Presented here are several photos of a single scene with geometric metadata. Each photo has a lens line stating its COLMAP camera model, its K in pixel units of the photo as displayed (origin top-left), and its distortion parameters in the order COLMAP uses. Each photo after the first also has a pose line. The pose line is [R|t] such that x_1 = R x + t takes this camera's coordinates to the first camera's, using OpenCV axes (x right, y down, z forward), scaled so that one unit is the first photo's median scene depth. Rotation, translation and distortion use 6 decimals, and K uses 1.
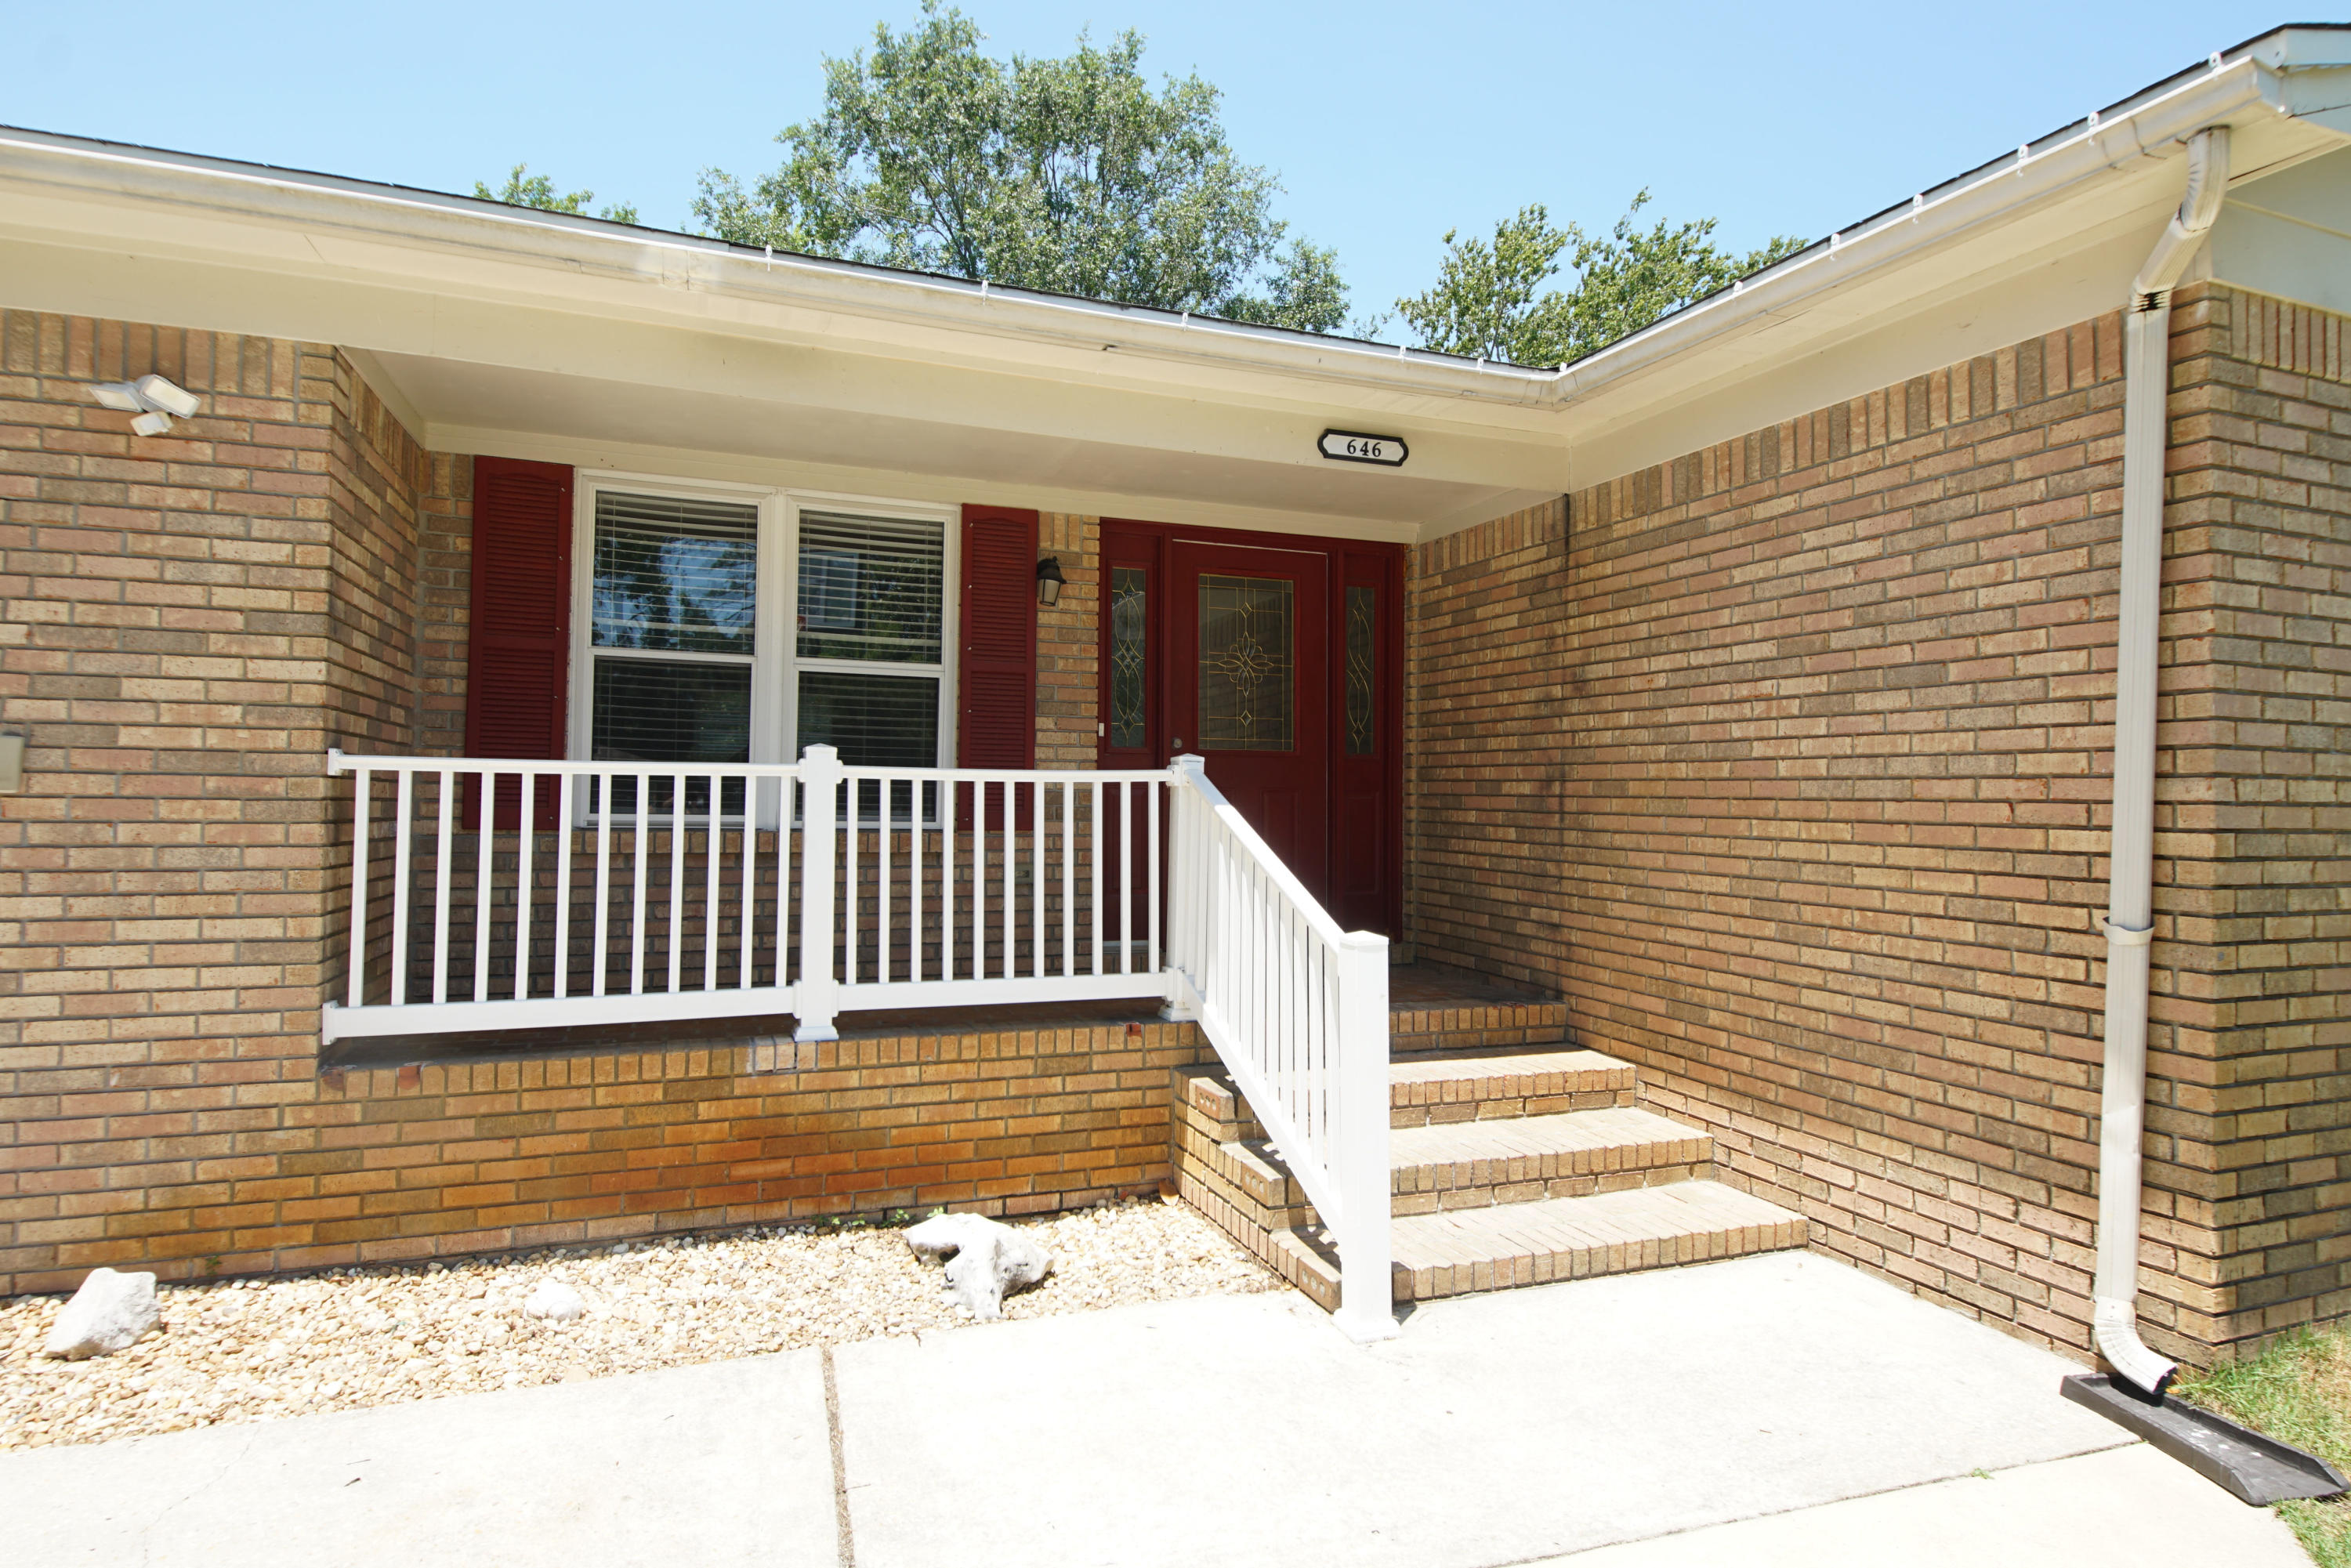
lens RADIAL K [[1265.1, 0, 1174.2], [0, 1265.1, 781.1], [0, 0, 1]] dist [0.024411, -0.027041]
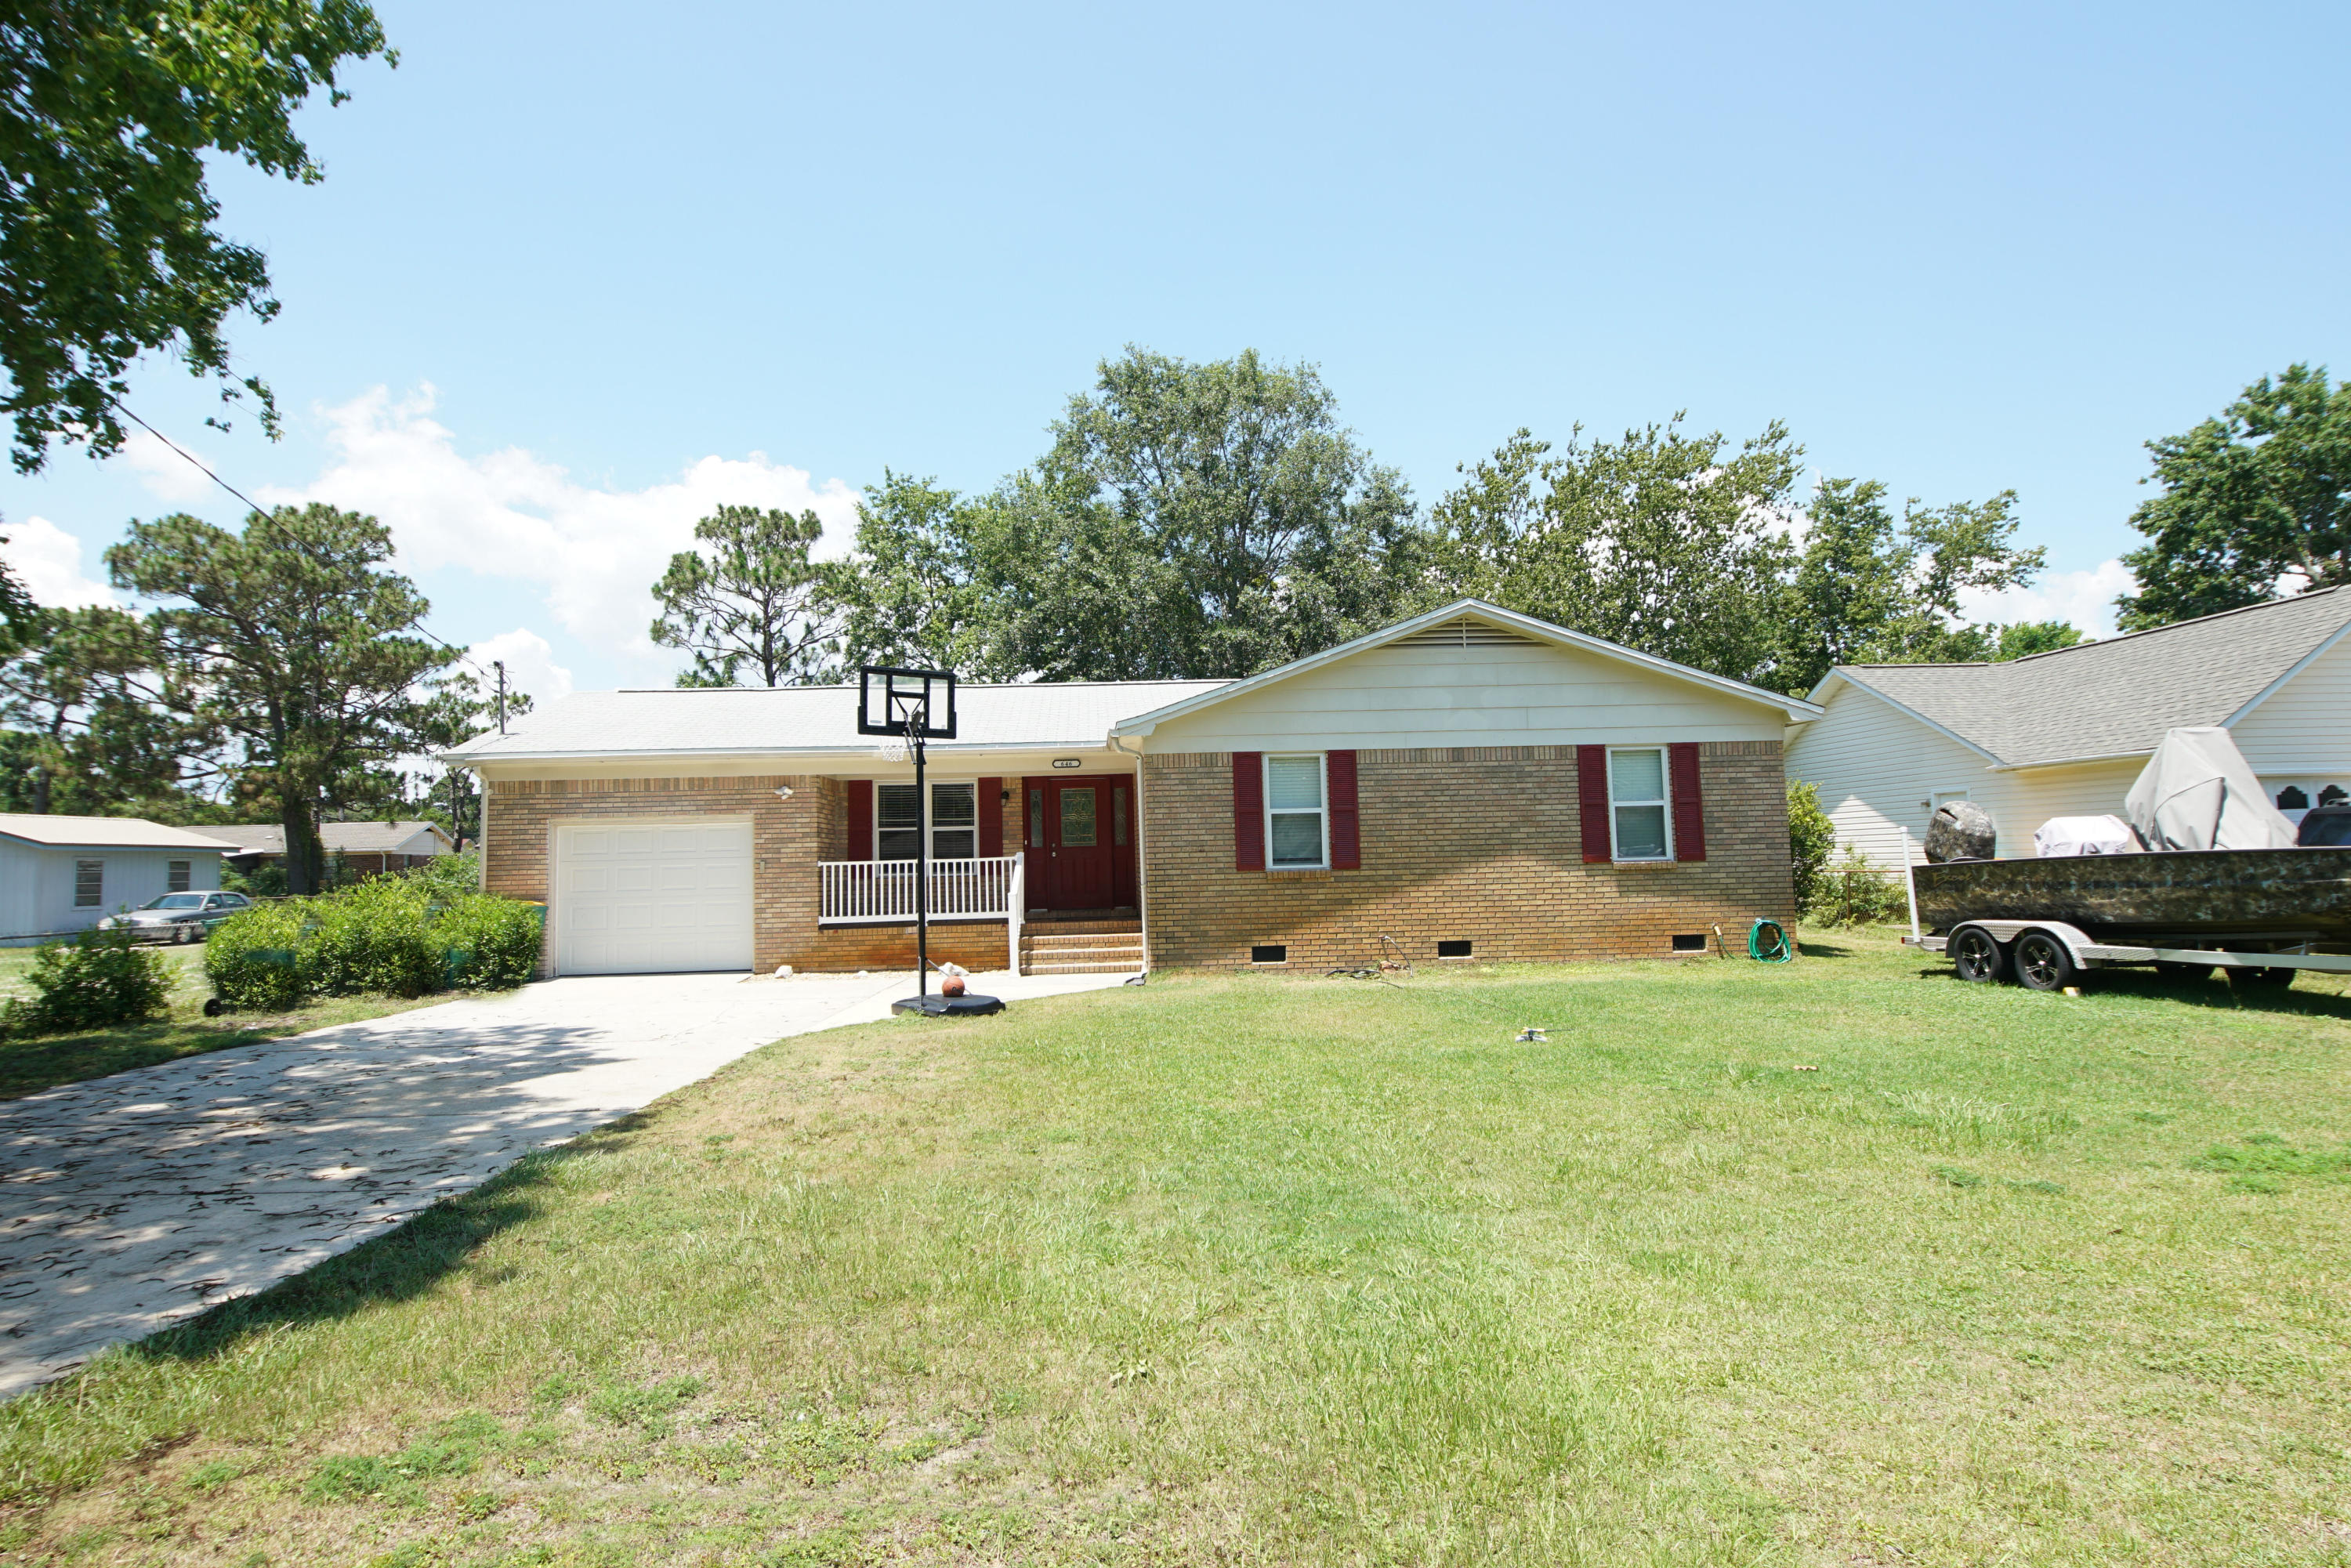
lens RADIAL K [[1265.1, 0, 1151.1], [0, 1265.1, 789.9], [0, 0, 1]] dist [0.024411, -0.027041]
pose [[0.949753, -0.055018, -0.308127, 1.502289], [0.042548, 0.997986, -0.047052, -0.012141], [0.310095, 0.031578, 0.950181, -2.357880]]
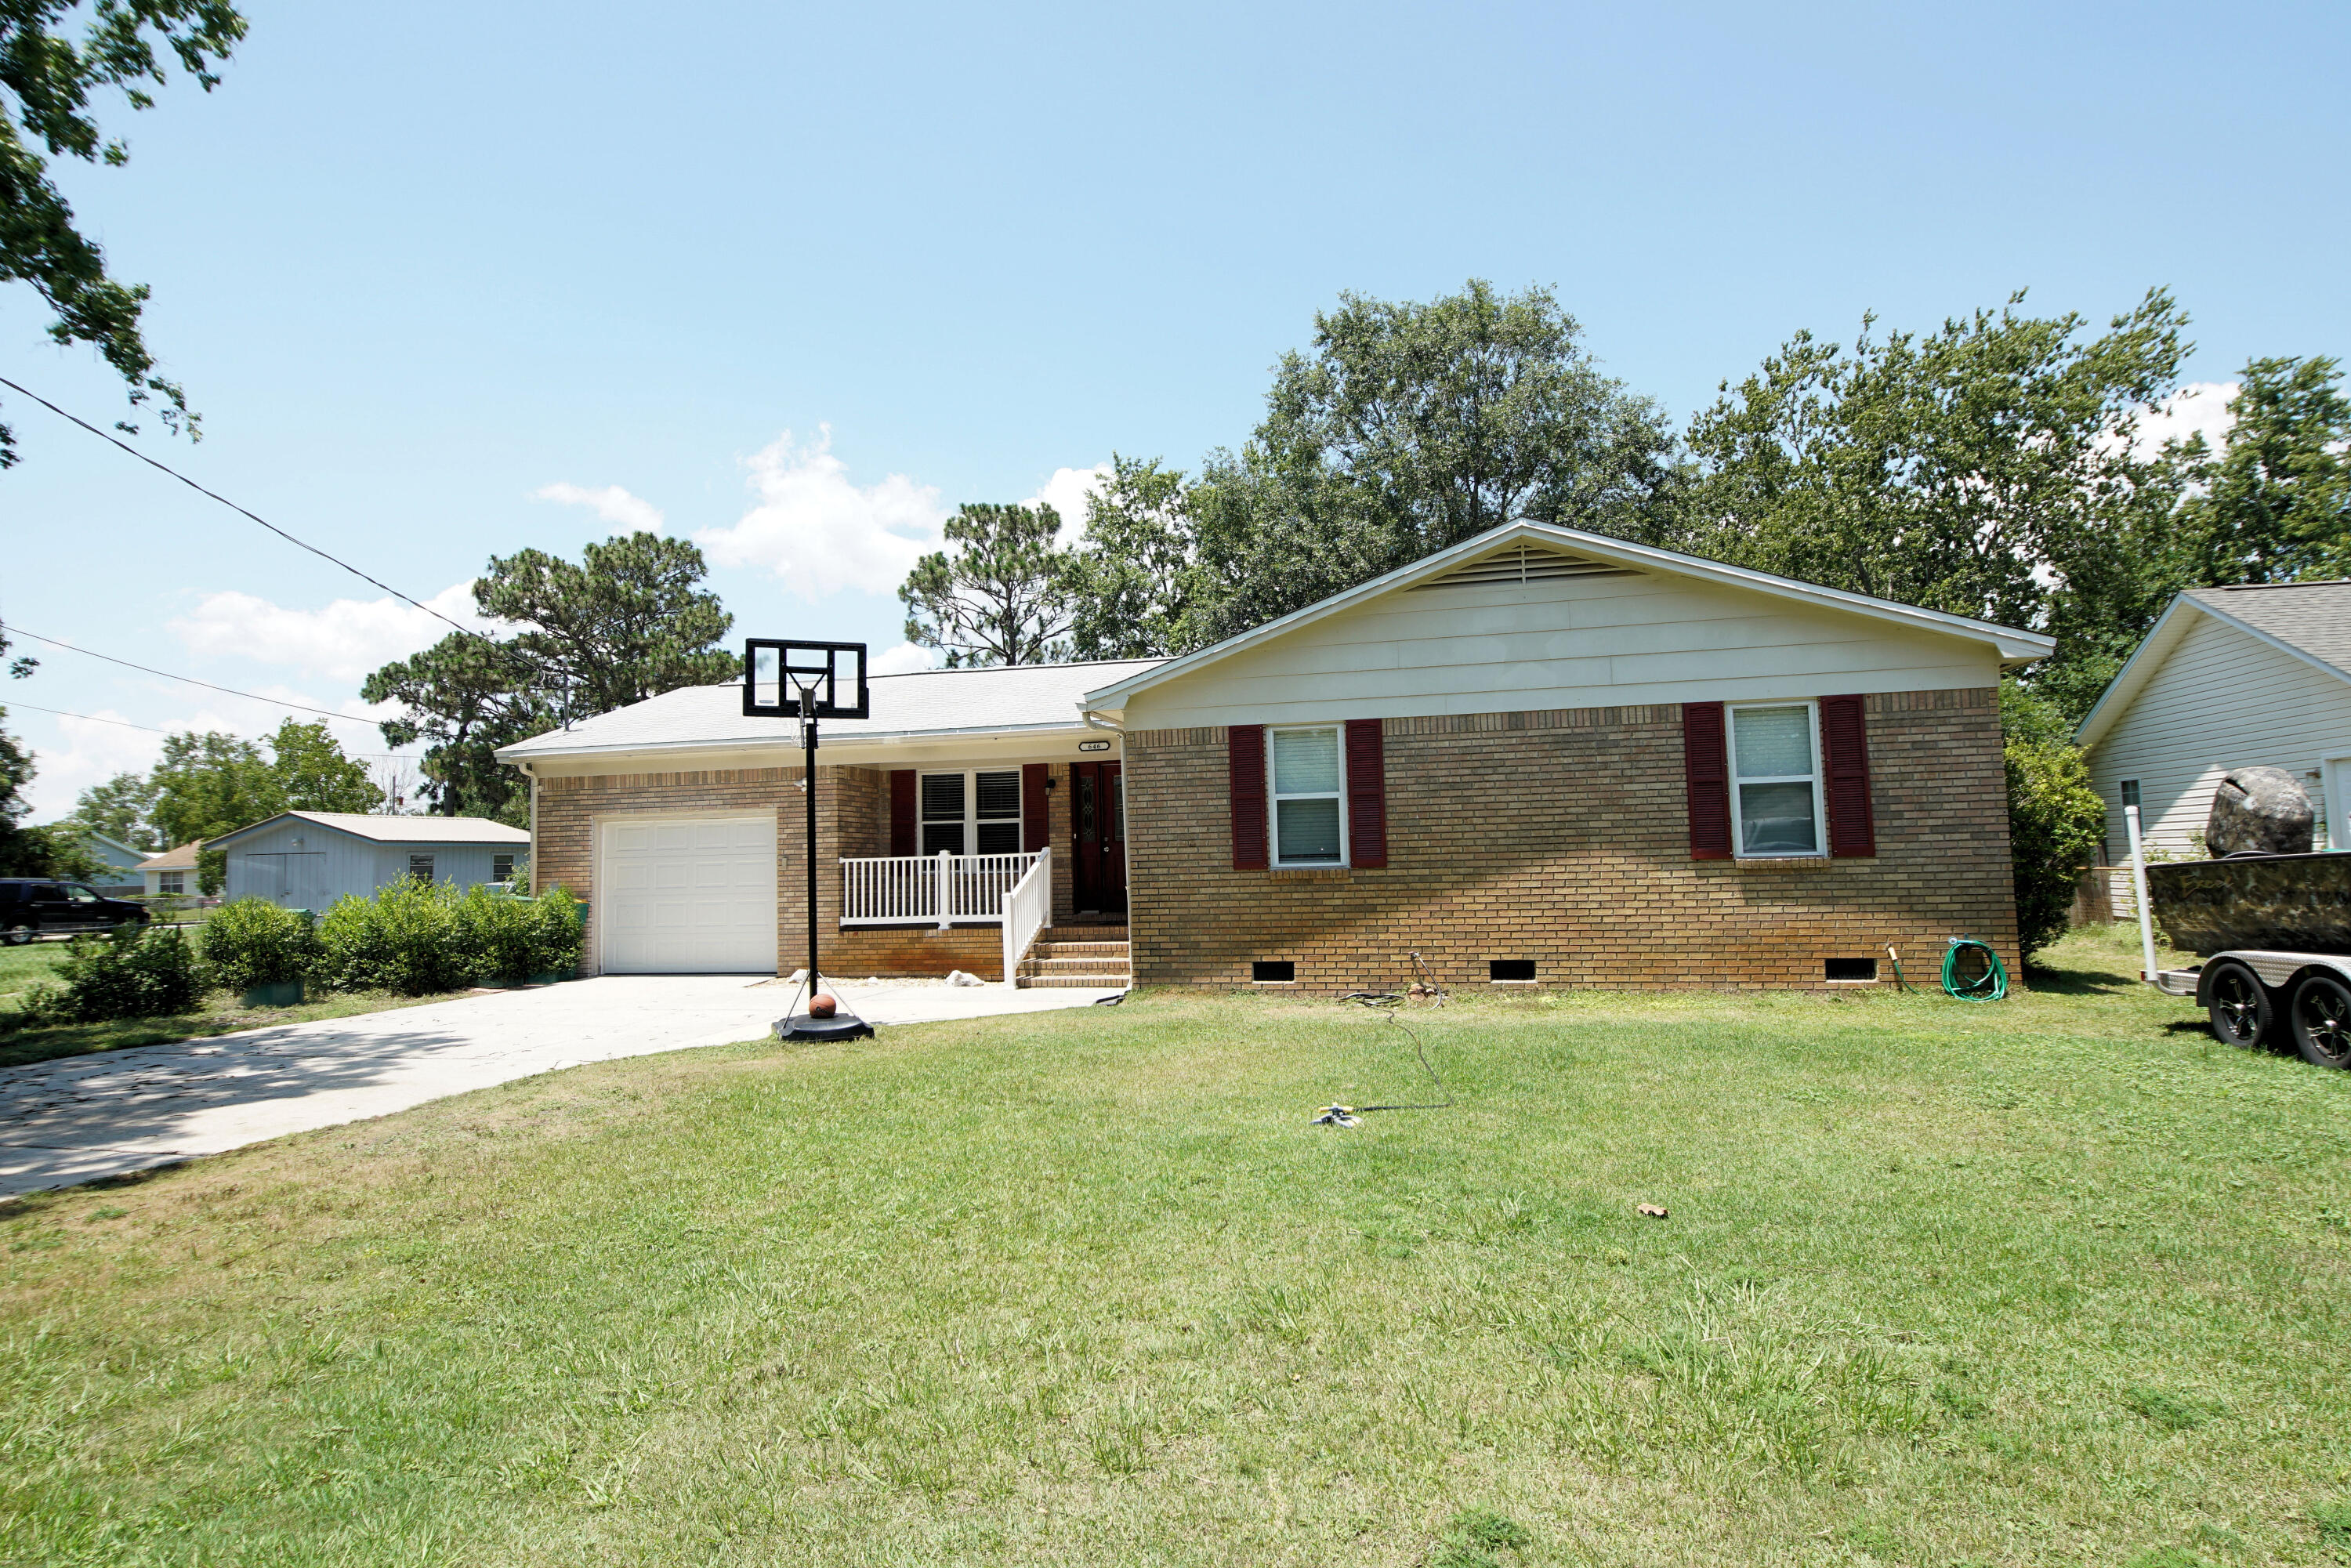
lens RADIAL K [[1265.1, 0, 1145.1], [0, 1265.1, 792.6], [0, 0, 1]] dist [0.024411, -0.027041]
pose [[0.828987, -0.065808, -0.555382, 2.028081], [0.045748, 0.997704, -0.049934, 0.013385], [0.557393, 0.015987, 0.830095, -1.557250]]
